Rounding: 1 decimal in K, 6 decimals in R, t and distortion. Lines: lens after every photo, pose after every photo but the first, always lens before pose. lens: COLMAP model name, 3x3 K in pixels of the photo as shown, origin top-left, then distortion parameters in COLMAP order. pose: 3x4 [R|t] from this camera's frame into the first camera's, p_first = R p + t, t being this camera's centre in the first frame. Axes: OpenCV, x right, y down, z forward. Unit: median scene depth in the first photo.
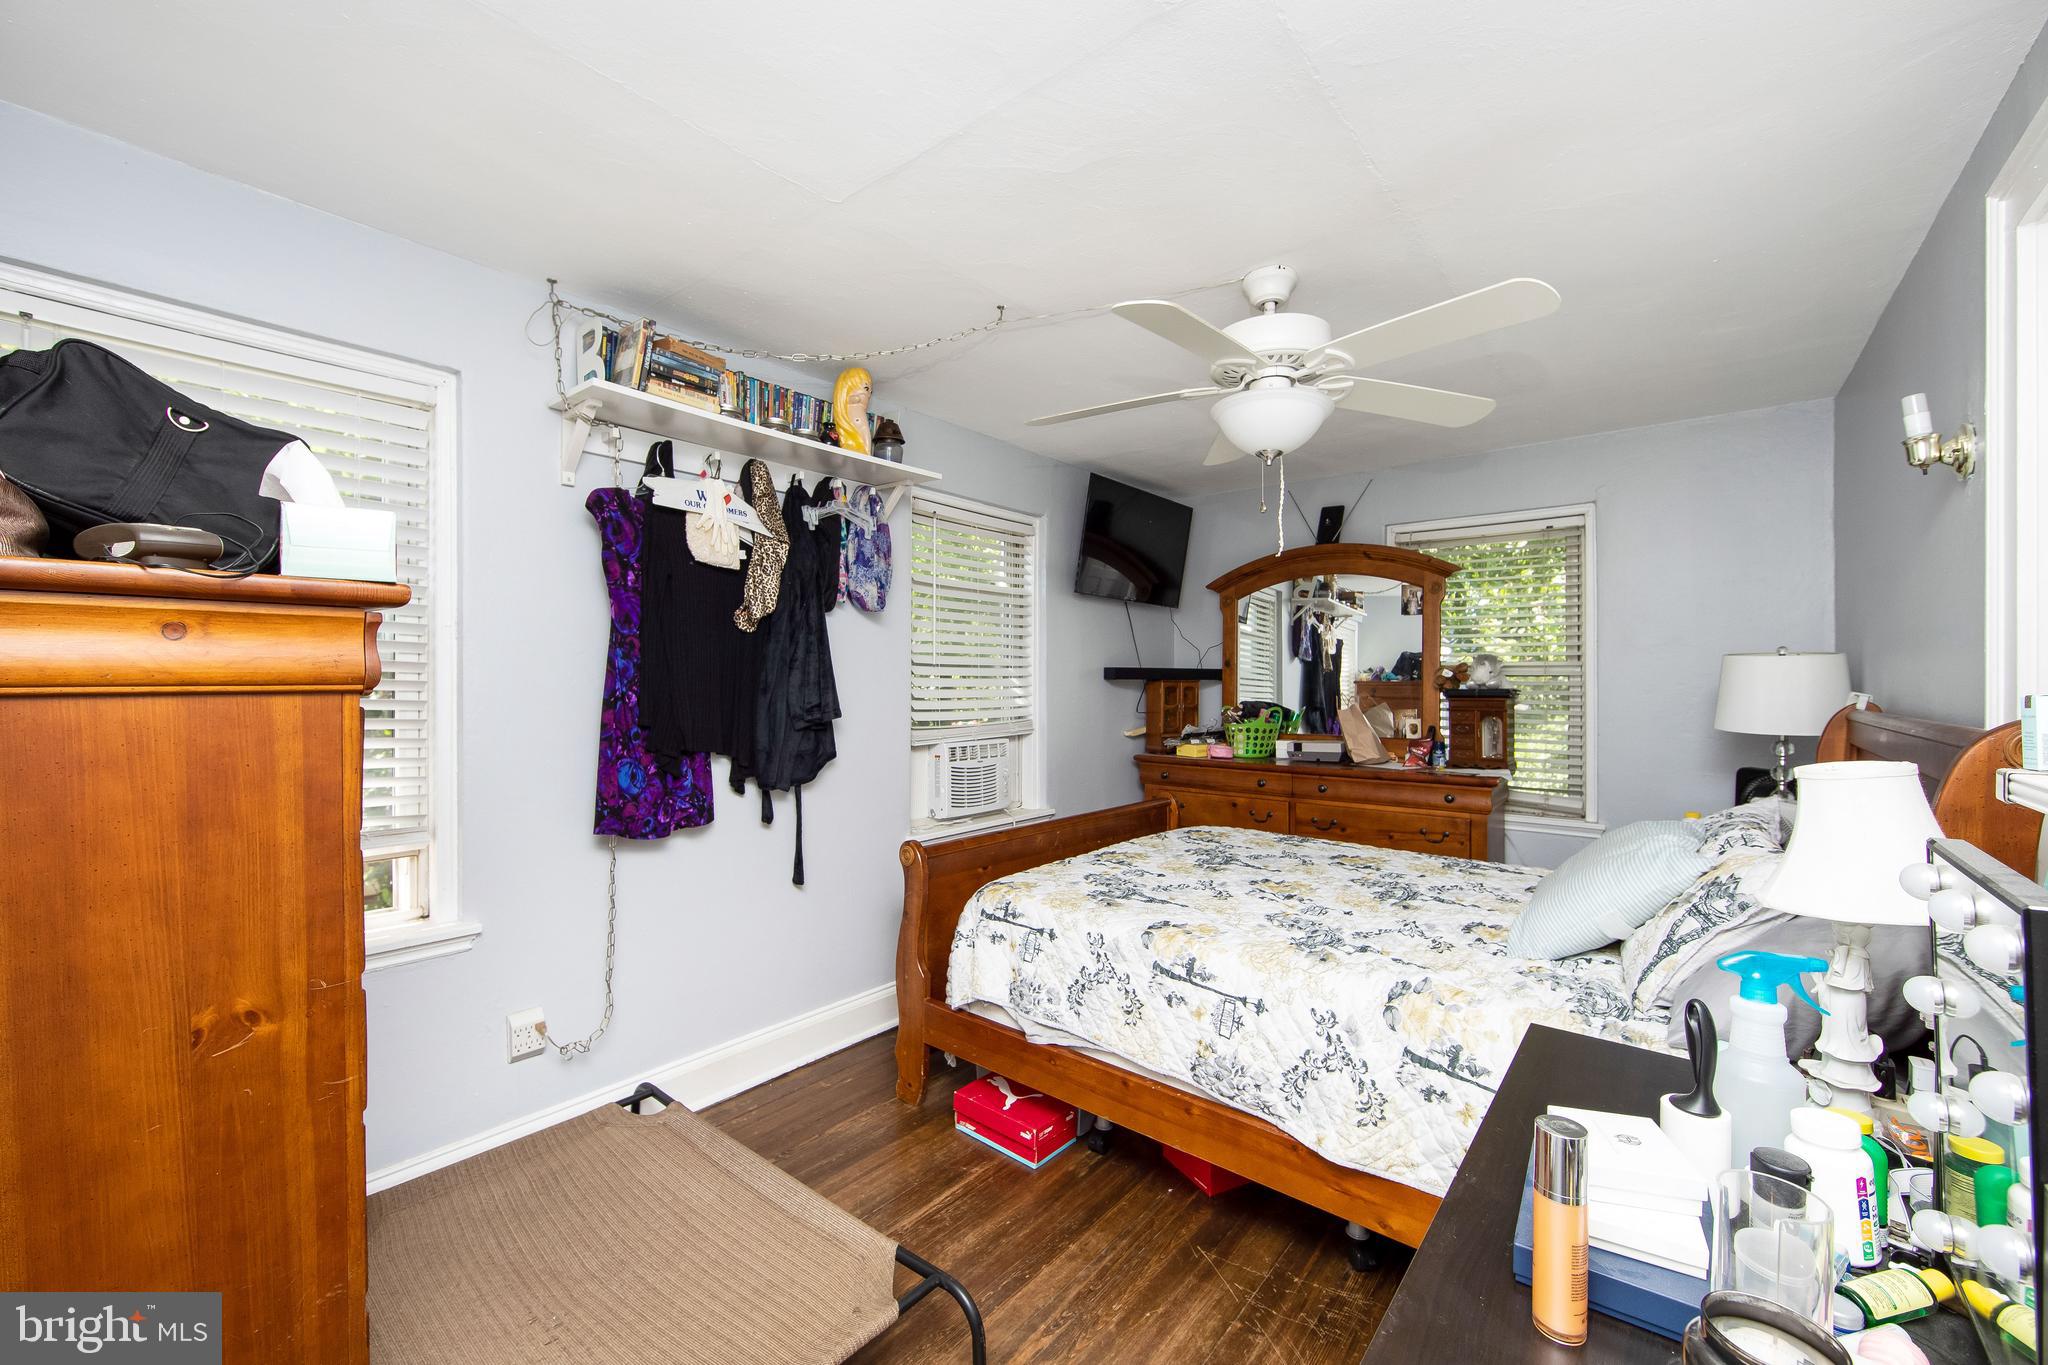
lens RADIAL K [[832.4, 0, 1006.5], [0, 832.4, 685.5], [0, 0, 1]] dist [-0.012518, 0.002412]
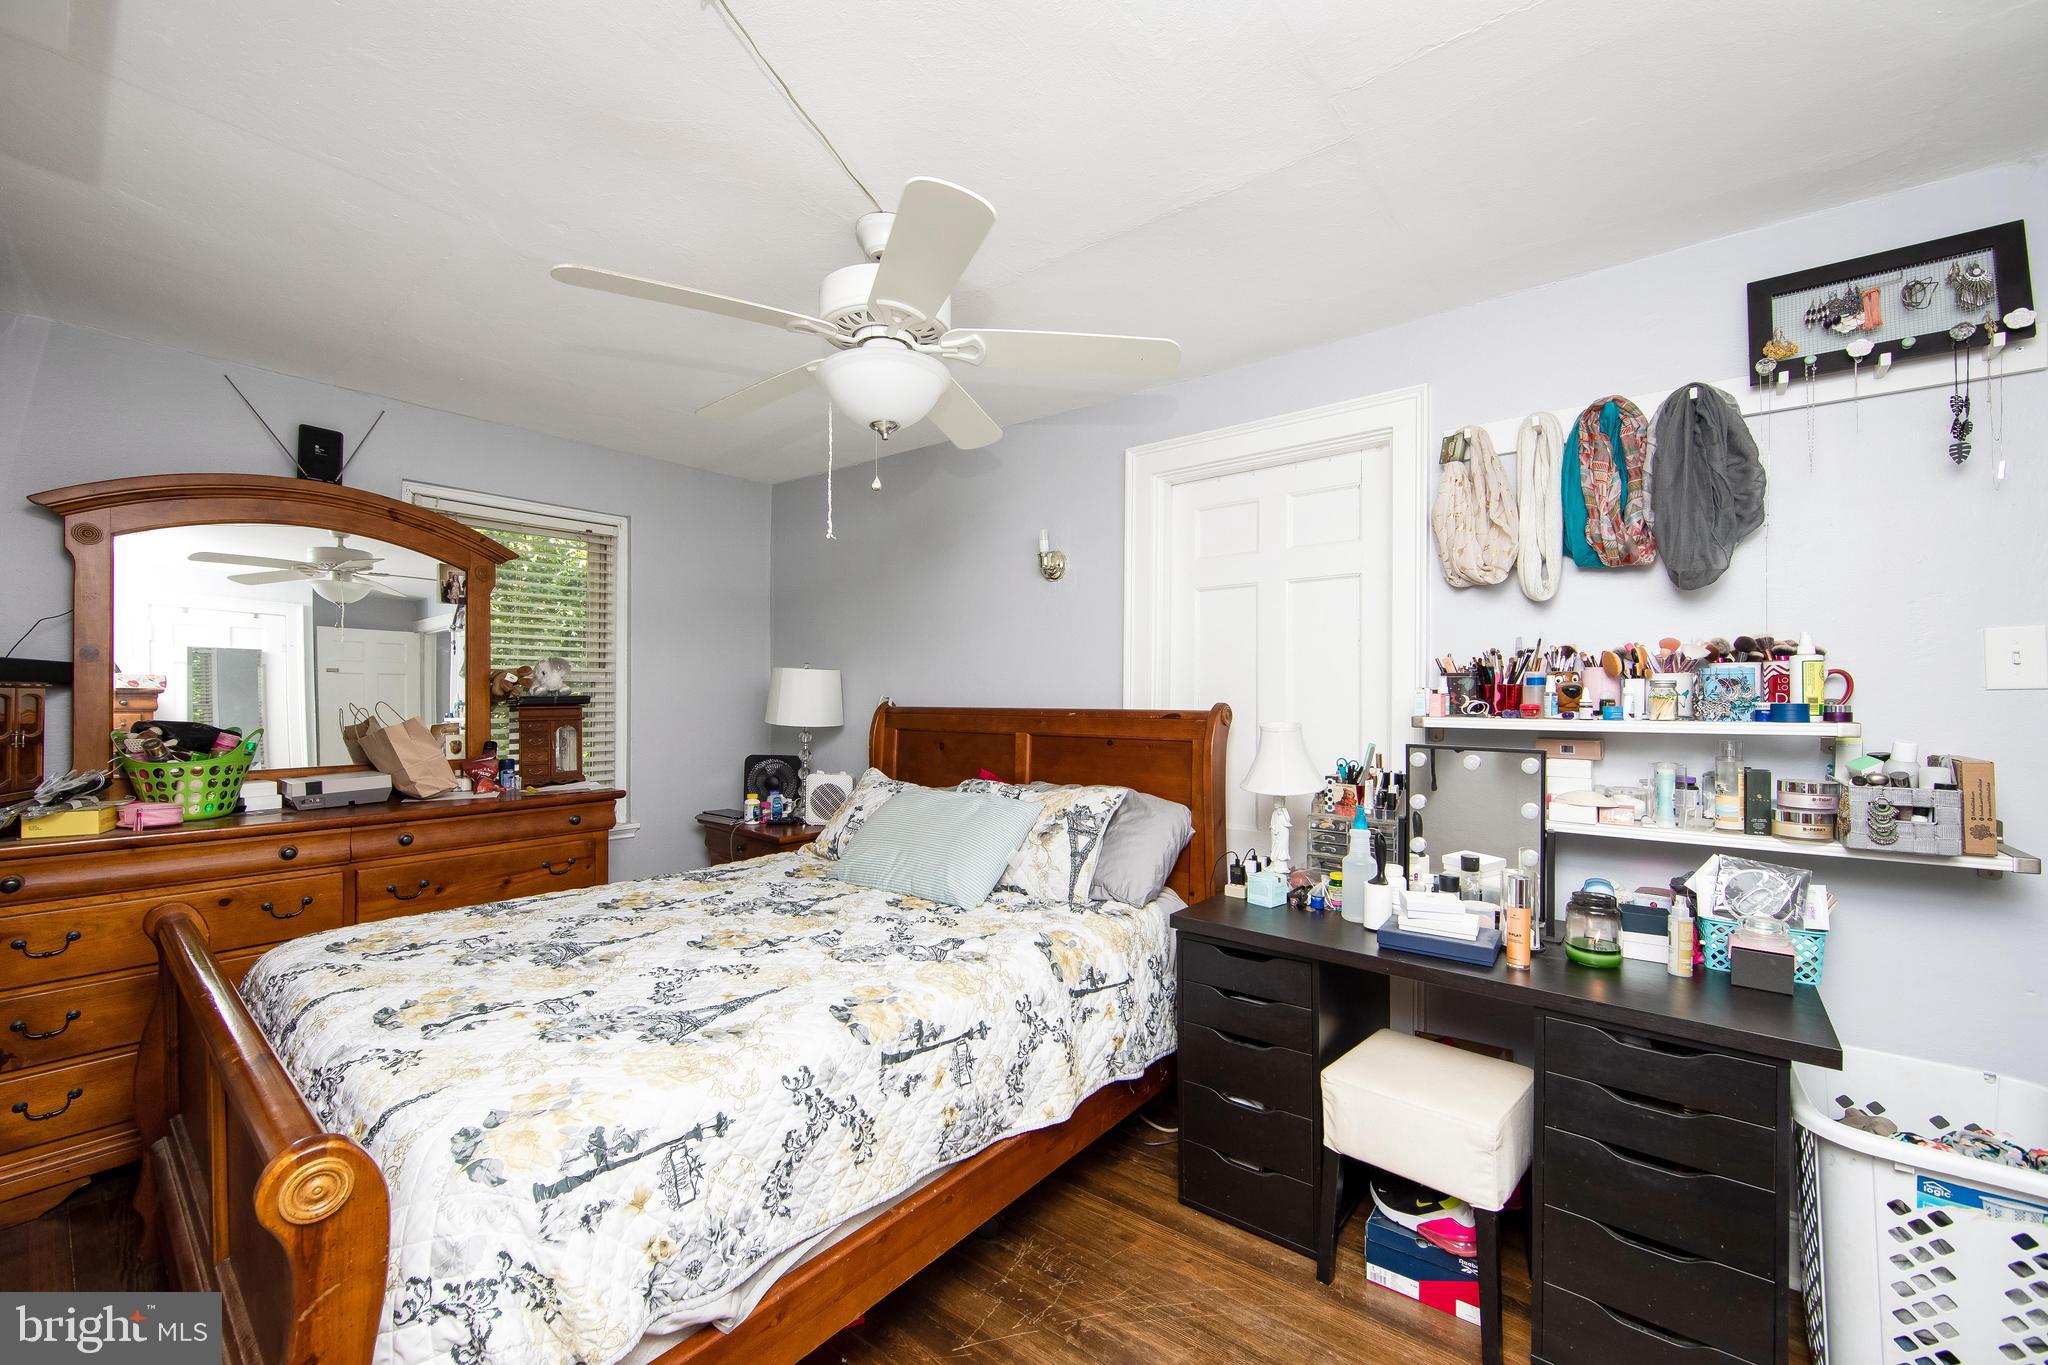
lens RADIAL K [[832.4, 0, 1015.1], [0, 832.4, 688.7], [0, 0, 1]] dist [-0.012518, 0.002412]
pose [[-0.029697, 0.002304, 0.999556, -0.463930], [0.006093, 0.999979, -0.002124, 0.001706], [-0.999540, 0.006027, -0.029710, 0.718486]]
